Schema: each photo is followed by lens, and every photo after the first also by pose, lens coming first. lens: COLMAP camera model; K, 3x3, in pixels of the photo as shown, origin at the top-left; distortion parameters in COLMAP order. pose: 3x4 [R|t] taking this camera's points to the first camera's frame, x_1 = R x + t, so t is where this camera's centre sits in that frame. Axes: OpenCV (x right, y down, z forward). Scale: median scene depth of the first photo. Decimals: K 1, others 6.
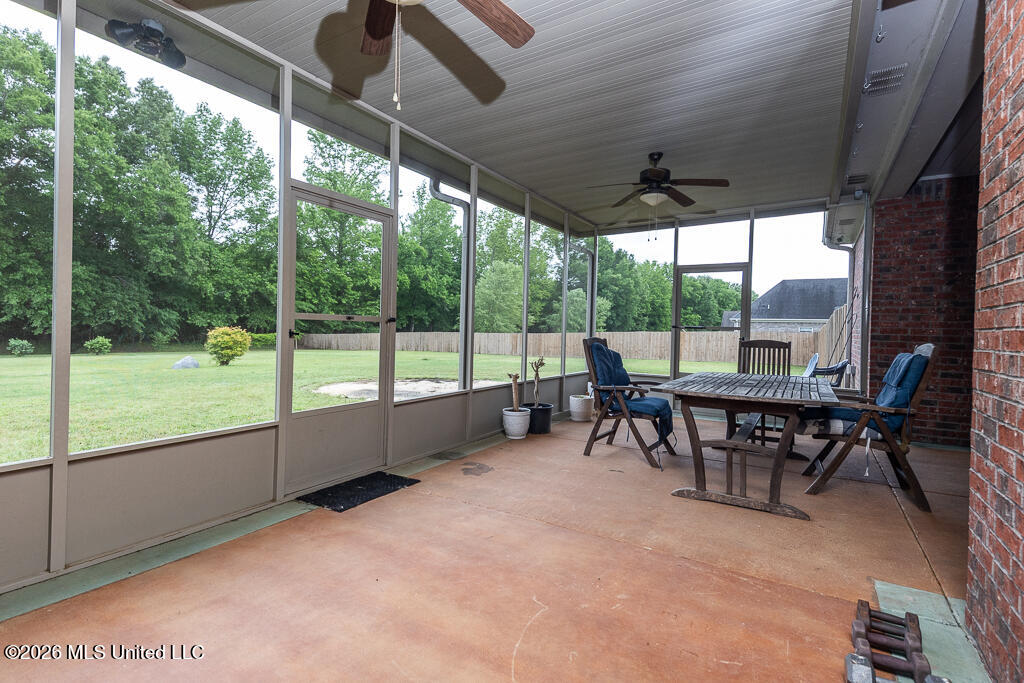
lens RADIAL K [[486.0, 0, 508.8], [0, 486.0, 336.5], [0, 0, 1]] dist [0.045607, -0.015286]
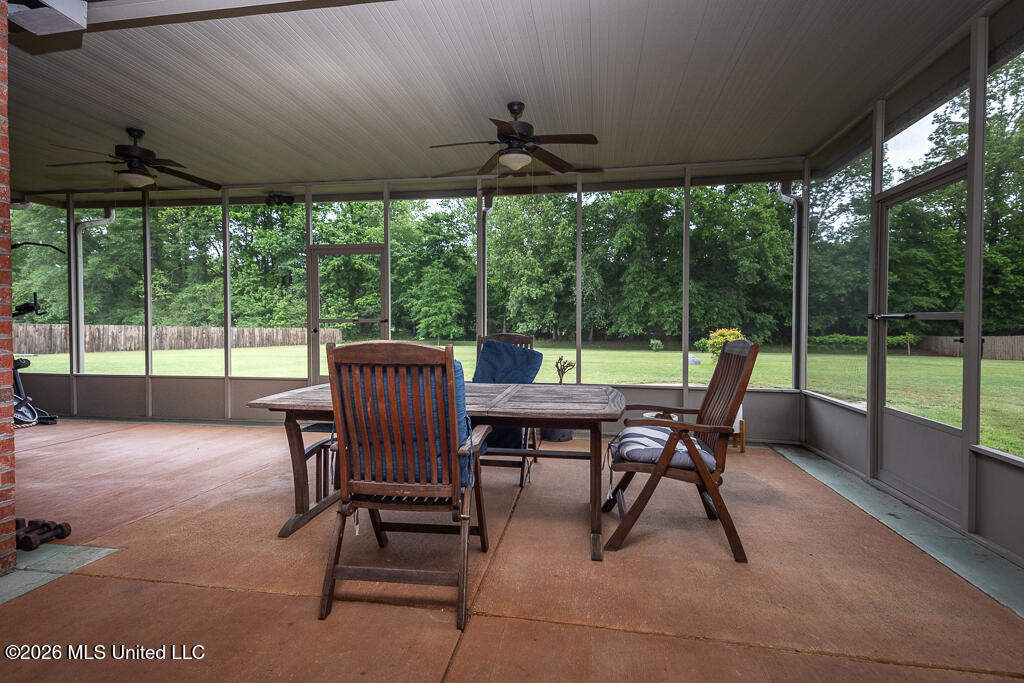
lens RADIAL K [[486.0, 0, 508.8], [0, 486.0, 336.5], [0, 0, 1]] dist [0.045607, -0.015286]
pose [[0.379360, 0.002002, -0.925247, 0.120014], [-0.007168, 0.999974, -0.000775, 0.000926], [0.925221, 0.006926, 0.379365, 0.079564]]
